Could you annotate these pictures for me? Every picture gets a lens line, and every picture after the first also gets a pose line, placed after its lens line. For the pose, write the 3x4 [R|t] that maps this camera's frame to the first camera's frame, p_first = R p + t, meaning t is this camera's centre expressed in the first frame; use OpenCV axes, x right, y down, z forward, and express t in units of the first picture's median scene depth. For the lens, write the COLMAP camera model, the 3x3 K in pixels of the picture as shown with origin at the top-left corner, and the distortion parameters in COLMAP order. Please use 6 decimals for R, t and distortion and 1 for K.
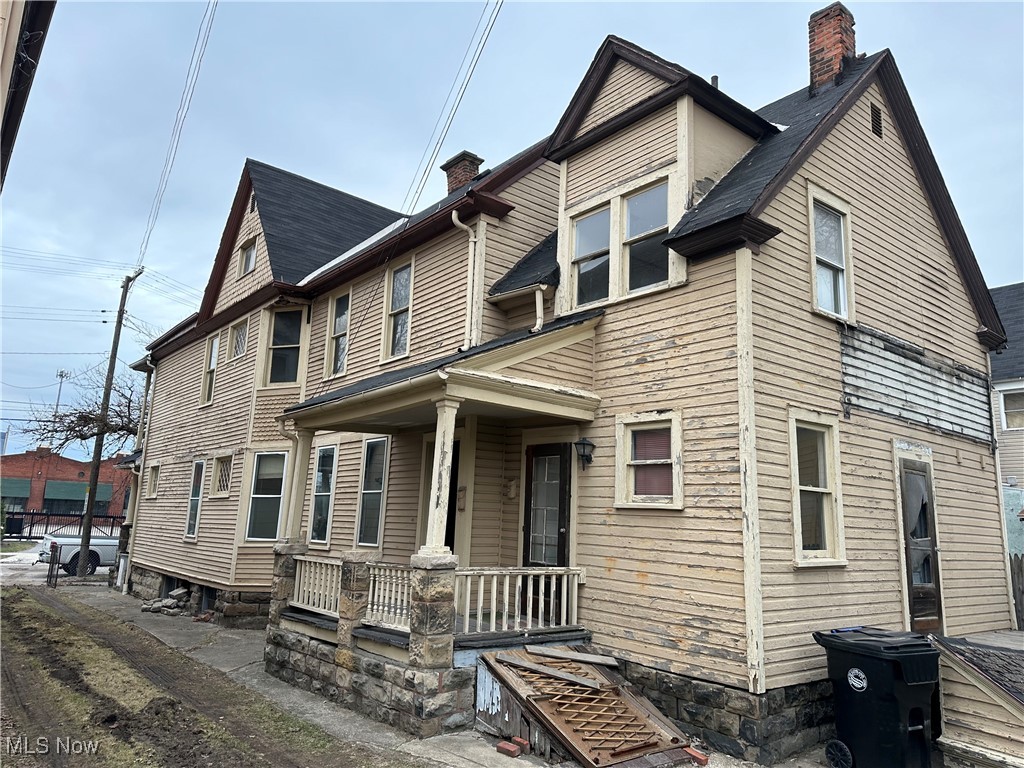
lens RADIAL K [[709.4, 0, 490.9], [0, 709.4, 376.8], [0, 0, 1]] dist [0.105767, -0.155281]
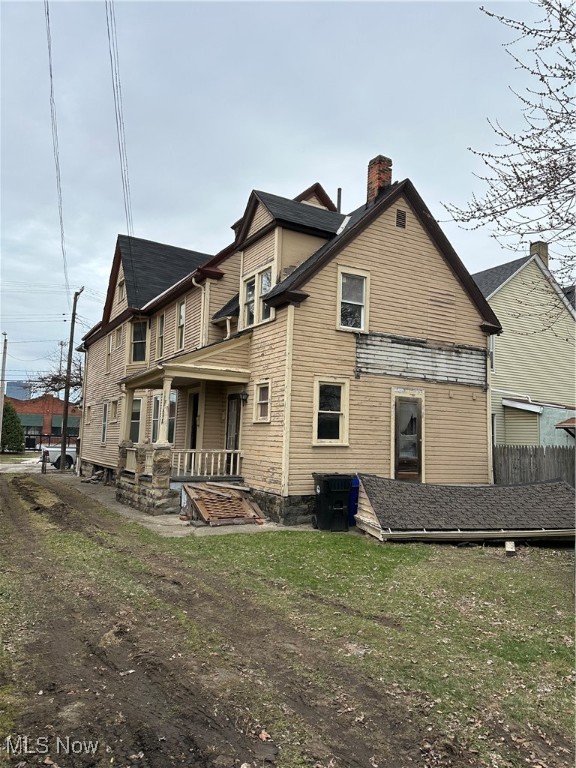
lens RADIAL K [[532.1, 0, 286.1], [0, 532.1, 381.7], [0, 0, 1]] dist [0.105767, -0.155281]
pose [[0.988503, -0.028218, -0.148547, 0.469369], [0.041571, 0.995291, 0.087567, -0.071972], [0.145376, -0.092736, 0.985021, -0.520132]]
